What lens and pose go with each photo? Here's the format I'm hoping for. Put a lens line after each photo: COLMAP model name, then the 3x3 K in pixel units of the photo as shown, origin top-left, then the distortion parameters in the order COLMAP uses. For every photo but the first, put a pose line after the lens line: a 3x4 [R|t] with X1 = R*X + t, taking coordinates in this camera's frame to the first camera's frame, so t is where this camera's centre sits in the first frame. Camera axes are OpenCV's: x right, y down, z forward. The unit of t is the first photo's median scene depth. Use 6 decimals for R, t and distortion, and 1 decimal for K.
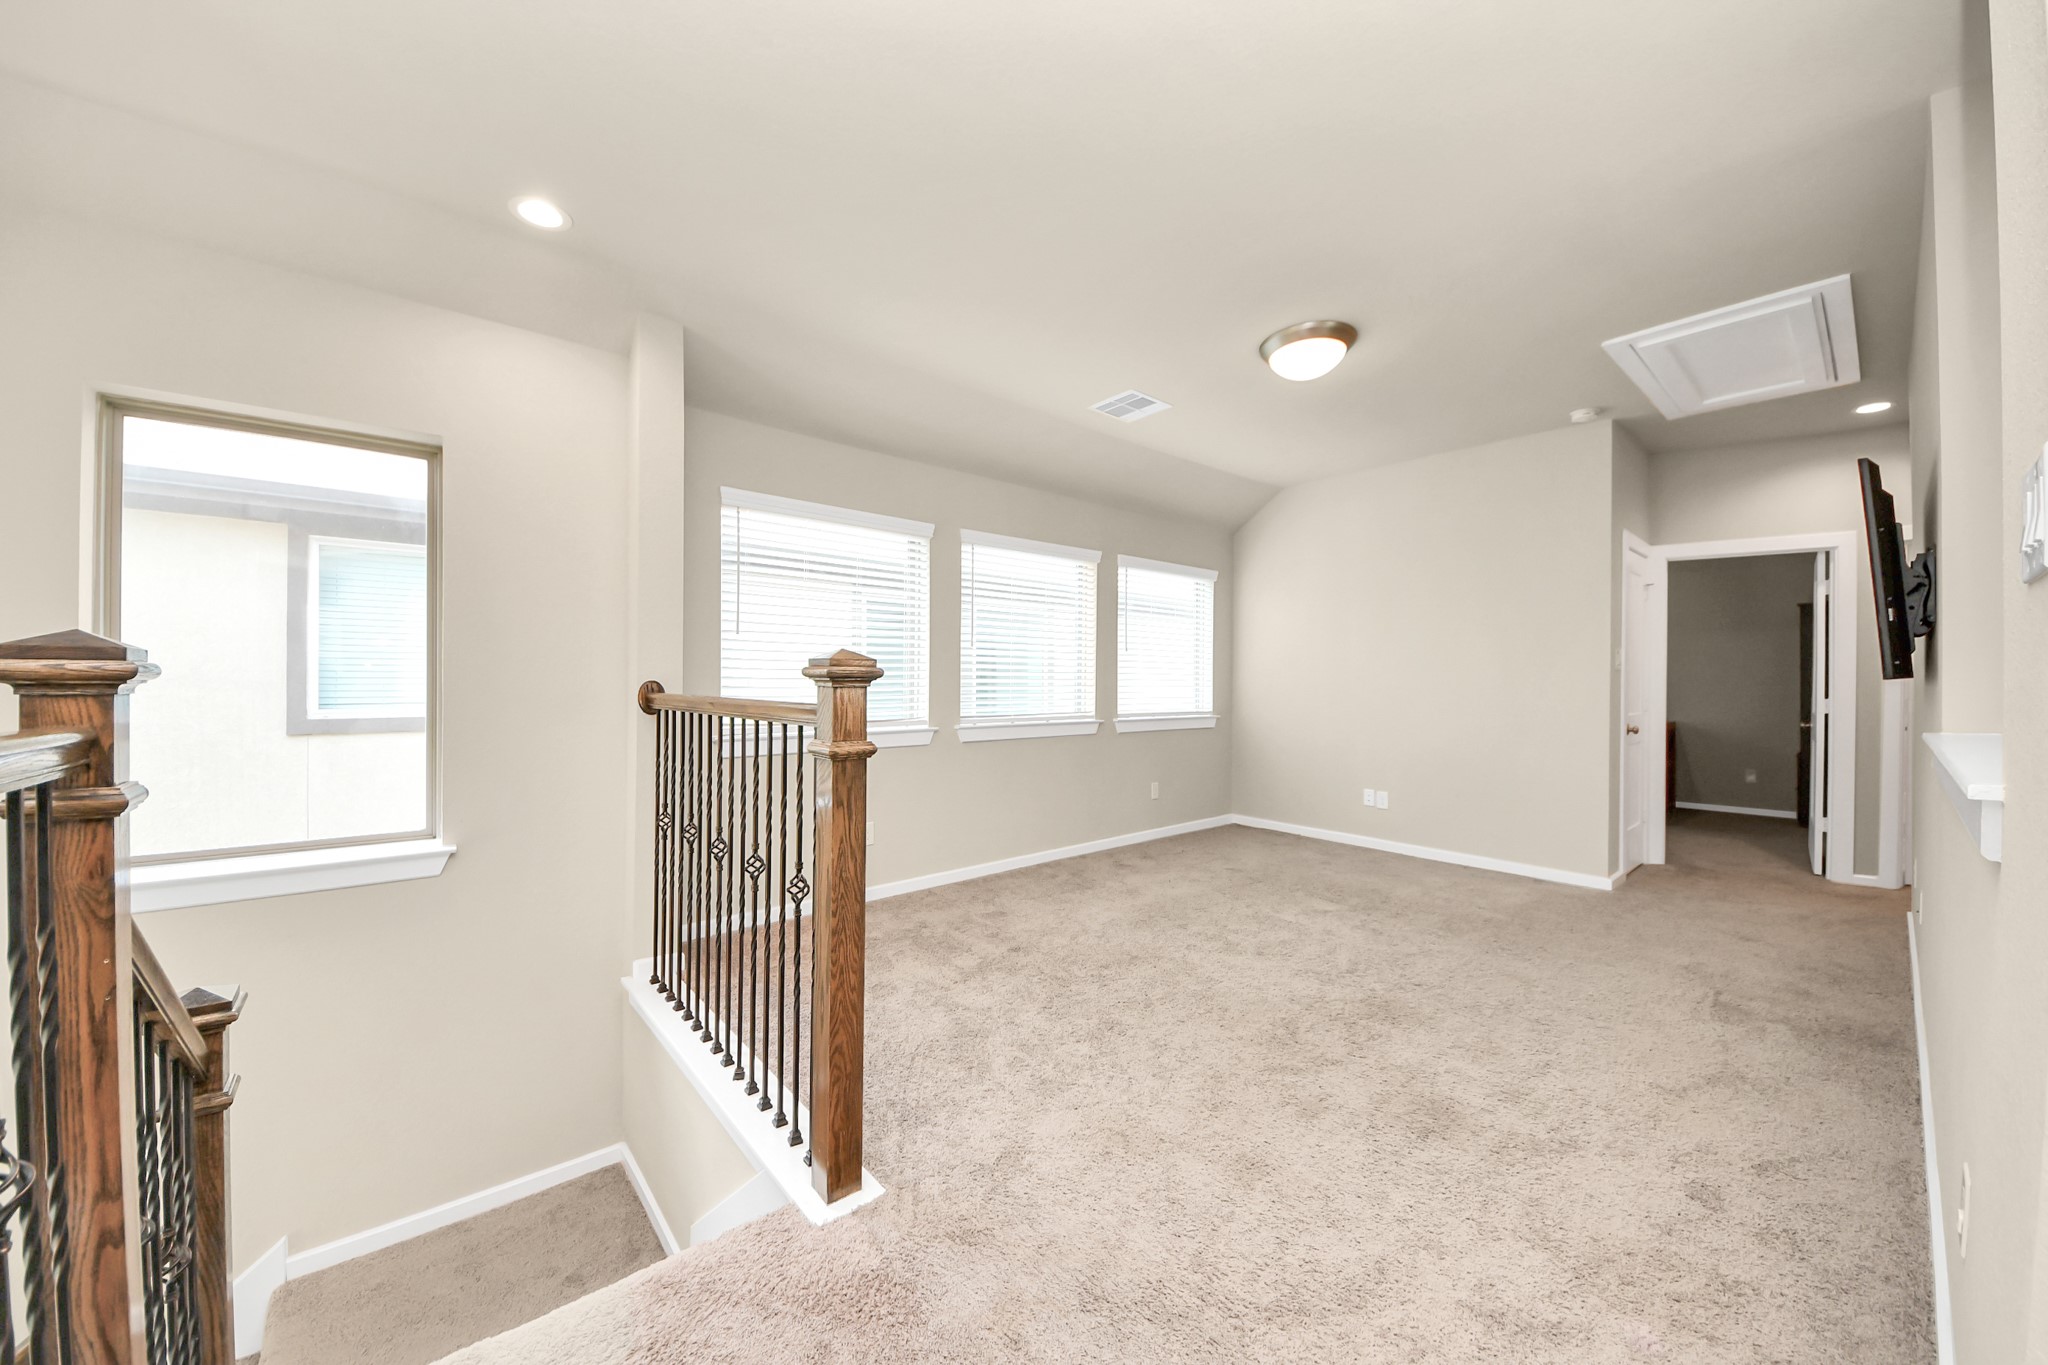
lens RADIAL K [[743.9, 0, 1028.5], [0, 743.9, 688.4], [0, 0, 1]] dist [-0.000290, -0.000198]
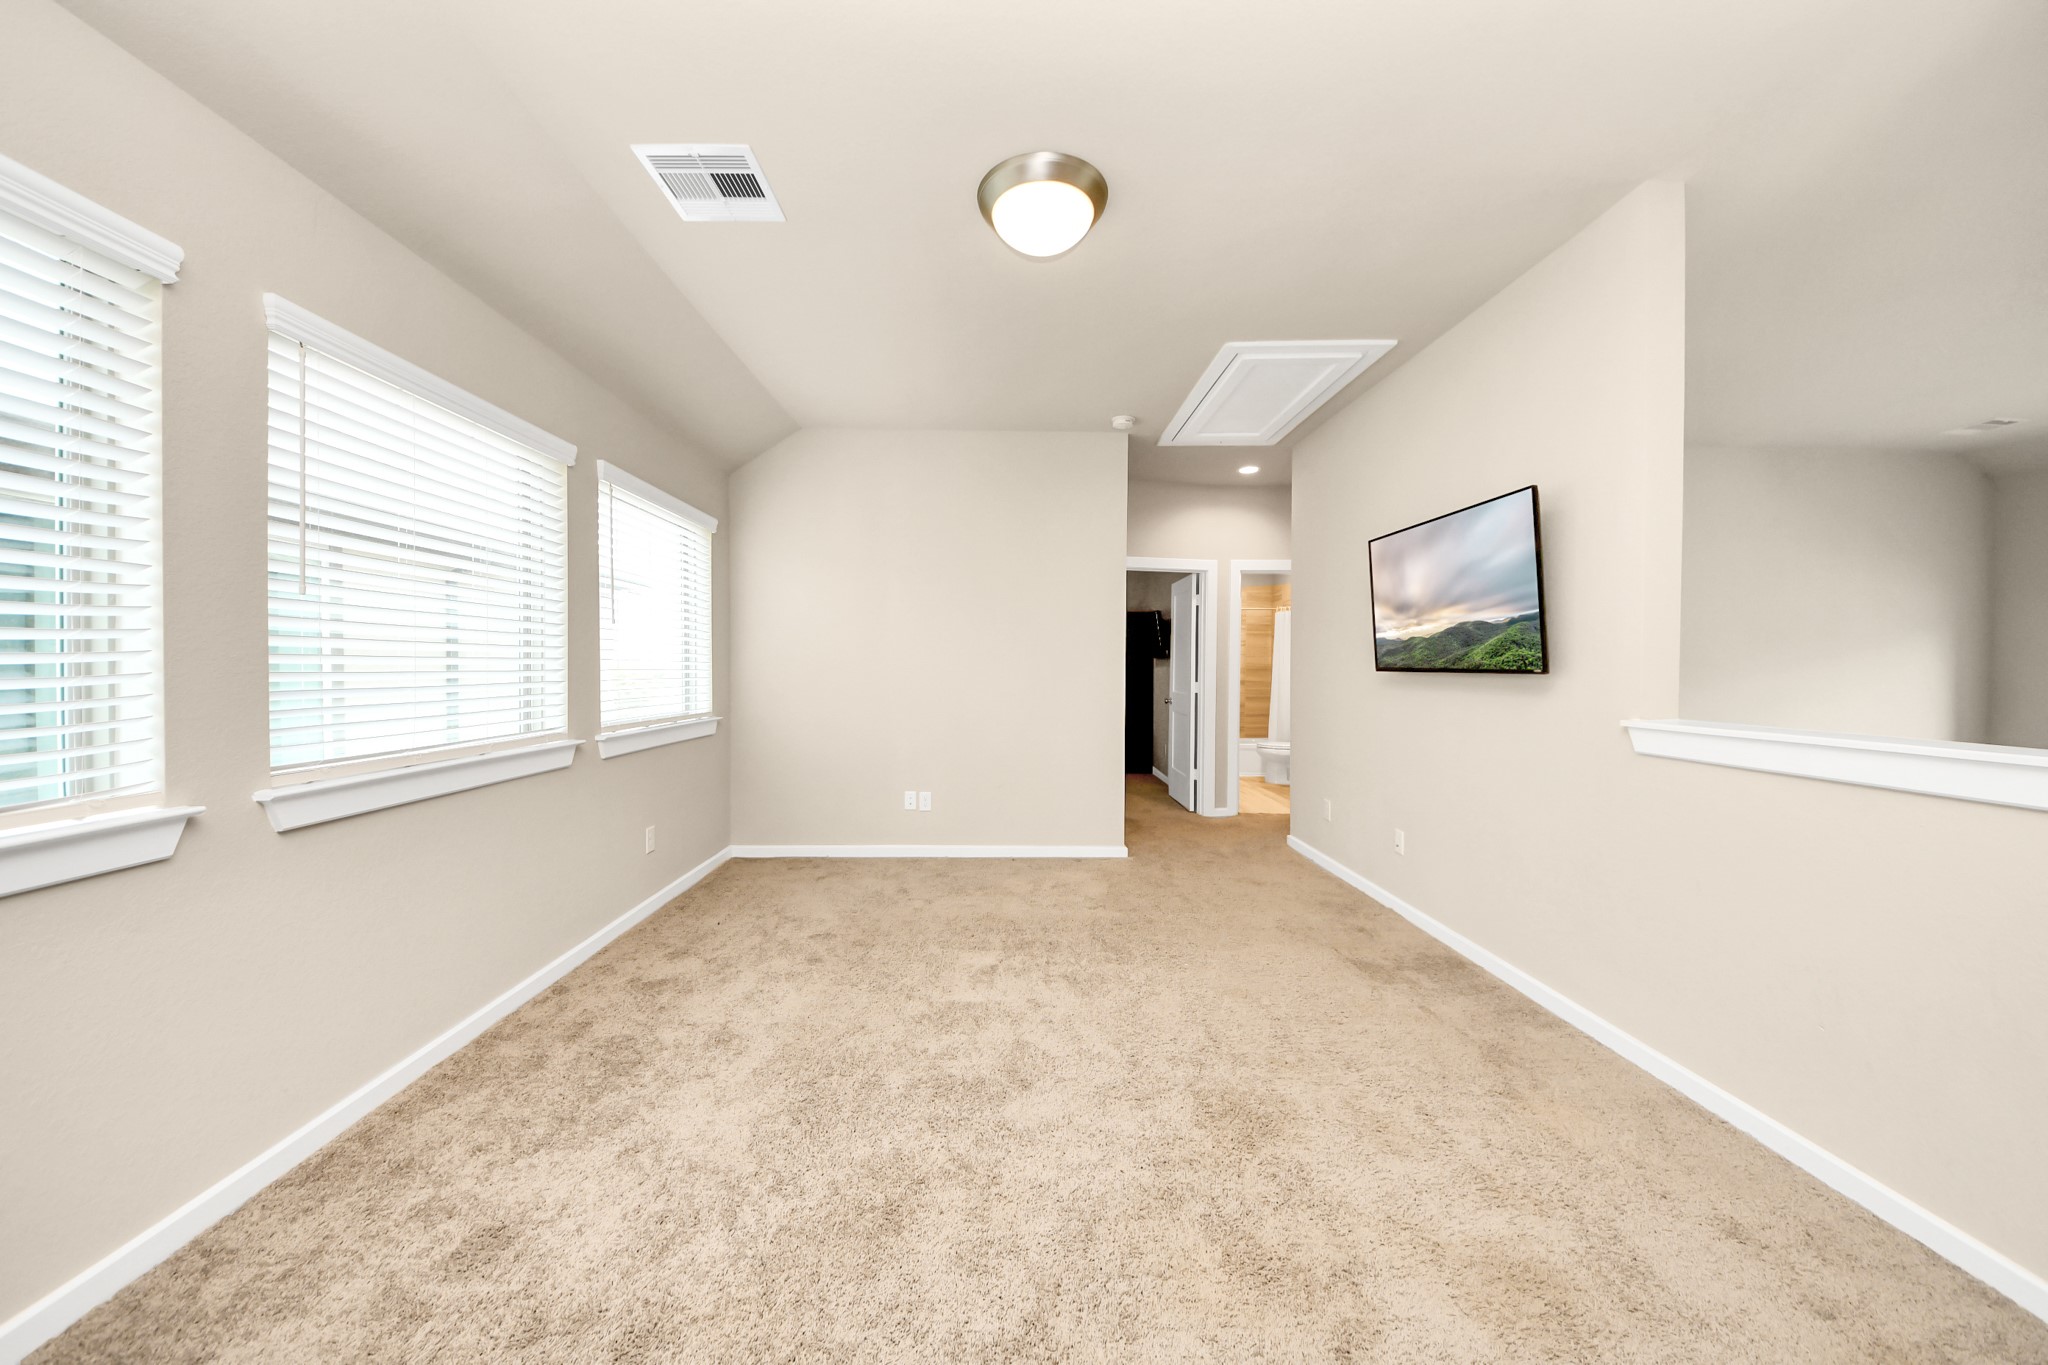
lens RADIAL K [[700.5, 0, 1023.3], [0, 700.5, 683.1], [0, 0, 1]] dist [0.039117, -0.025845]
pose [[0.630582, -0.020086, 0.775863, -0.136077], [0.005869, 0.999760, 0.021112, -0.014057], [-0.776101, -0.008759, 0.630548, 0.467688]]
